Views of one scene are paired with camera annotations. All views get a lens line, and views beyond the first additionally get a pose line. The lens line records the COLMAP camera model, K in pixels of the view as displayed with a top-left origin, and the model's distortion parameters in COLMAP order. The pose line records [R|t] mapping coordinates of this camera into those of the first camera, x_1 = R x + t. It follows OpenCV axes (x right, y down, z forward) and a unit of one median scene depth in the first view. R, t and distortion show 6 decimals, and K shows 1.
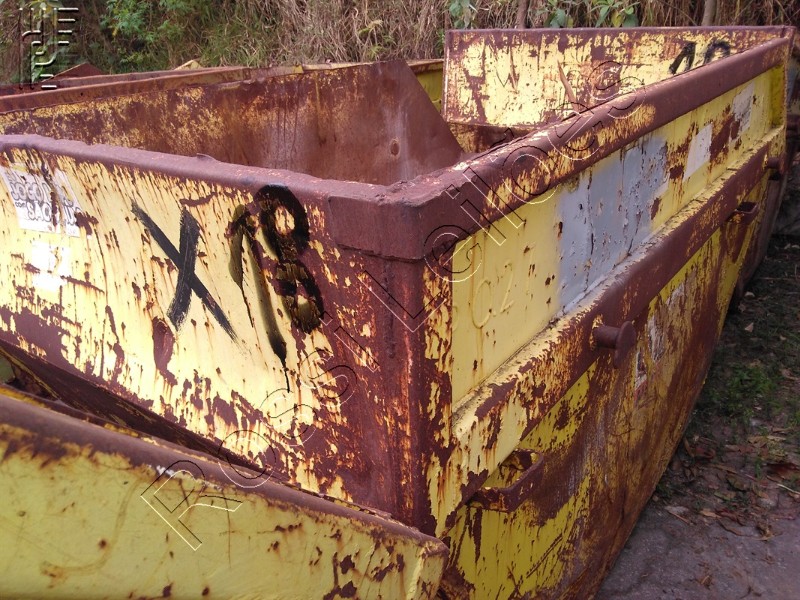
lens RADIAL K [[623.2, 0, 406.8], [0, 623.2, 308.1], [0, 0, 1]] dist [0.063296, -0.076616]
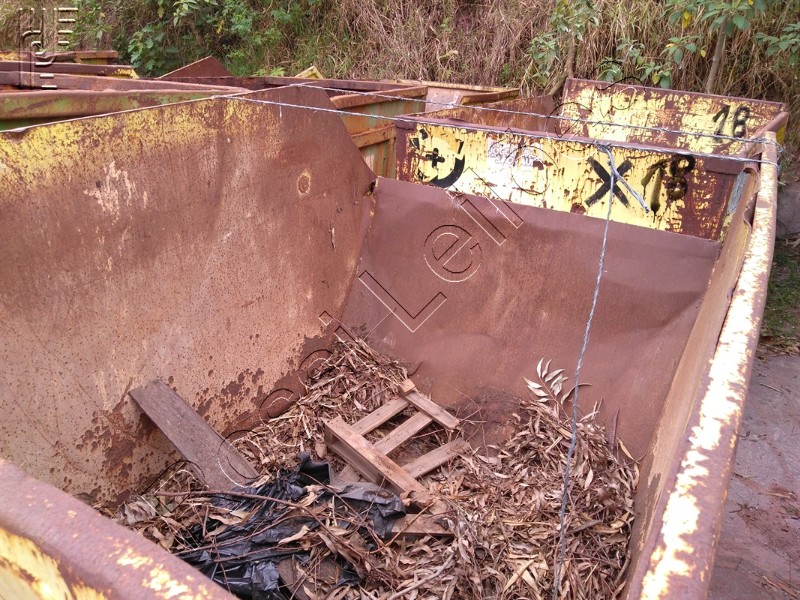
lens RADIAL K [[623.2, 0, 406.4], [0, 623.2, 307.2], [0, 0, 1]] dist [0.063296, -0.076616]
pose [[0.992487, 0.077028, 0.095062, -0.525534], [-0.075782, 0.996985, -0.016653, 0.217912], [-0.096059, 0.009324, 0.995332, -0.609890]]
